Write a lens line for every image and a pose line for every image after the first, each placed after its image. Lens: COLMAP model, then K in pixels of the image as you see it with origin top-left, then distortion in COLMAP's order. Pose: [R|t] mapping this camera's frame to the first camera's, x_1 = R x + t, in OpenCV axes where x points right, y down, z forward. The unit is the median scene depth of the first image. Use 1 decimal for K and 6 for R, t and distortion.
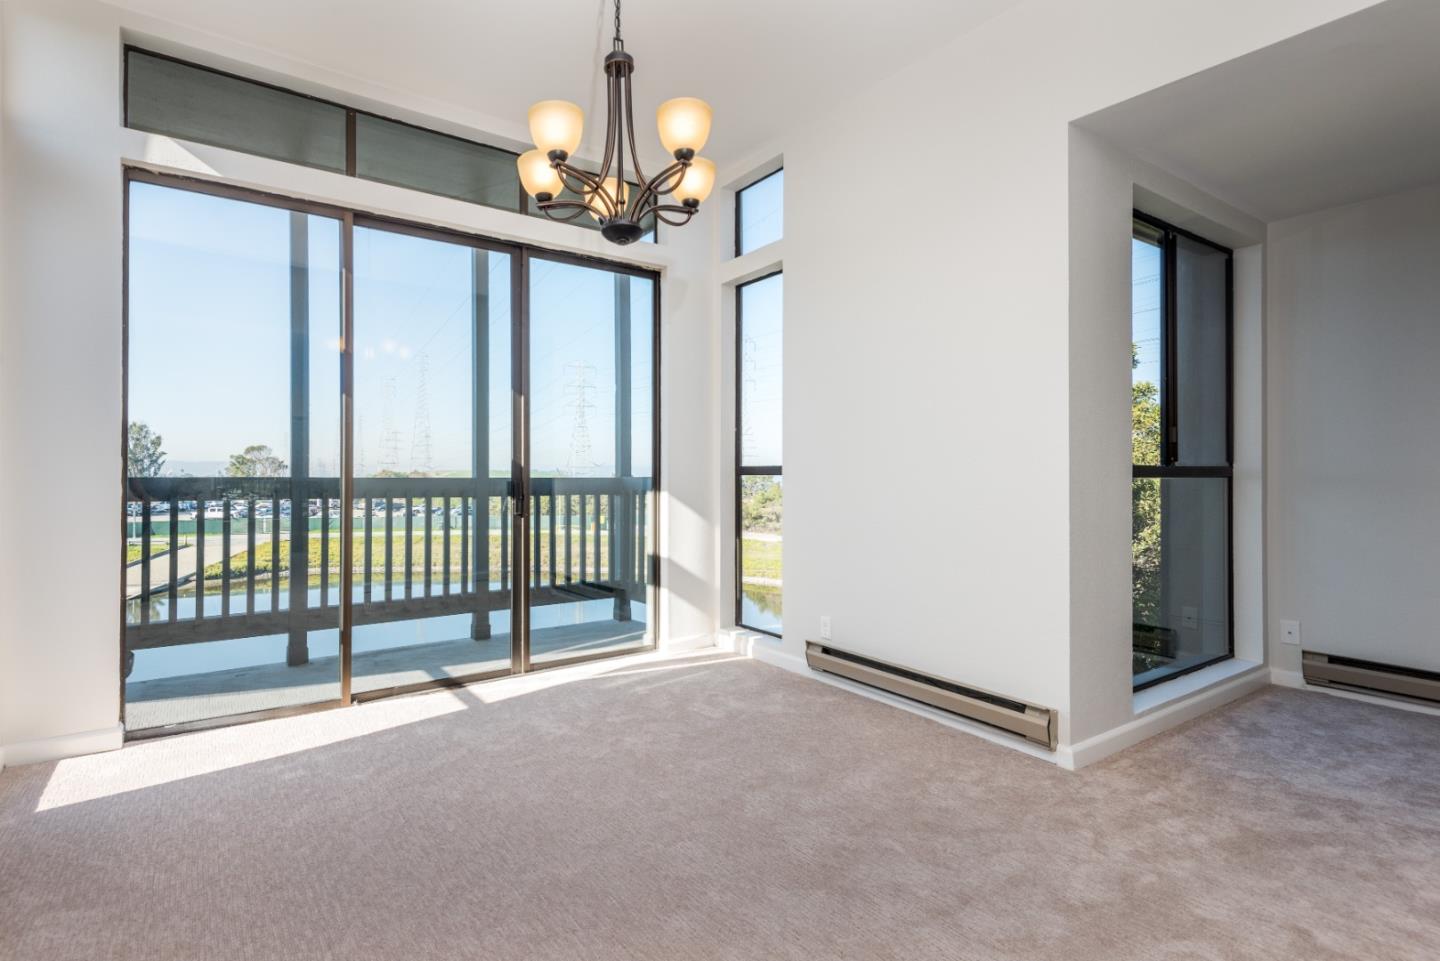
lens RADIAL K [[742.5, 0, 707.7], [0, 742.5, 479.6], [0, 0, 1]] dist [0.001893, -0.000339]
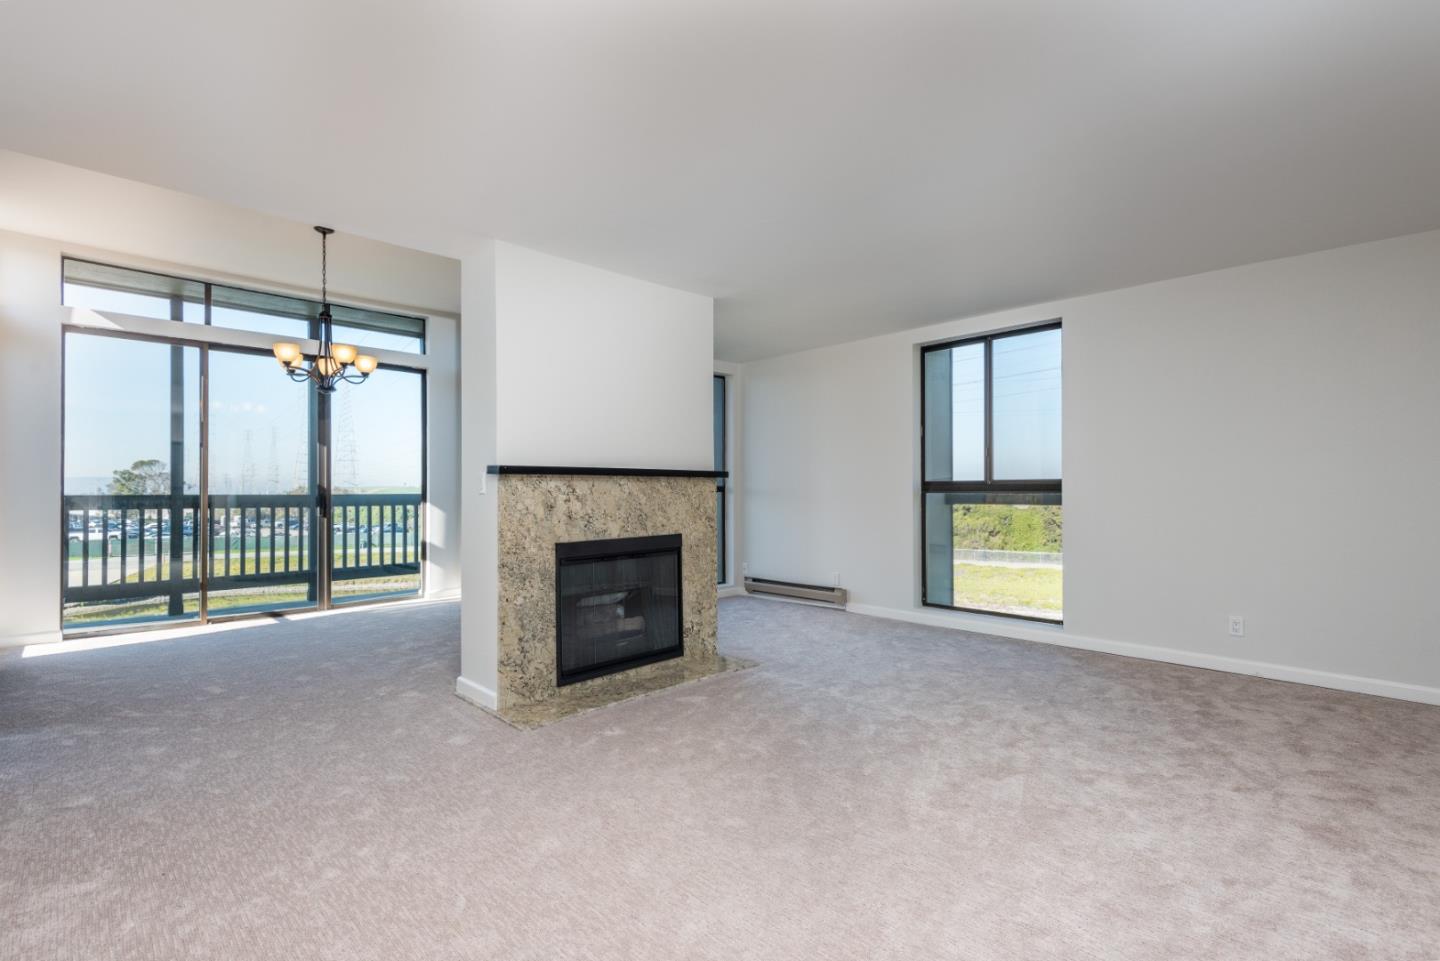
lens RADIAL K [[667.2, 0, 730.5], [0, 667.2, 490.8], [0, 0, 1]] dist [0.005887, 0.000878]
pose [[0.985412, -0.003169, 0.170157, 0.373379], [0.004086, 0.999979, -0.005035, 0.000644], [-0.170137, 0.005657, 0.985404, -0.612071]]
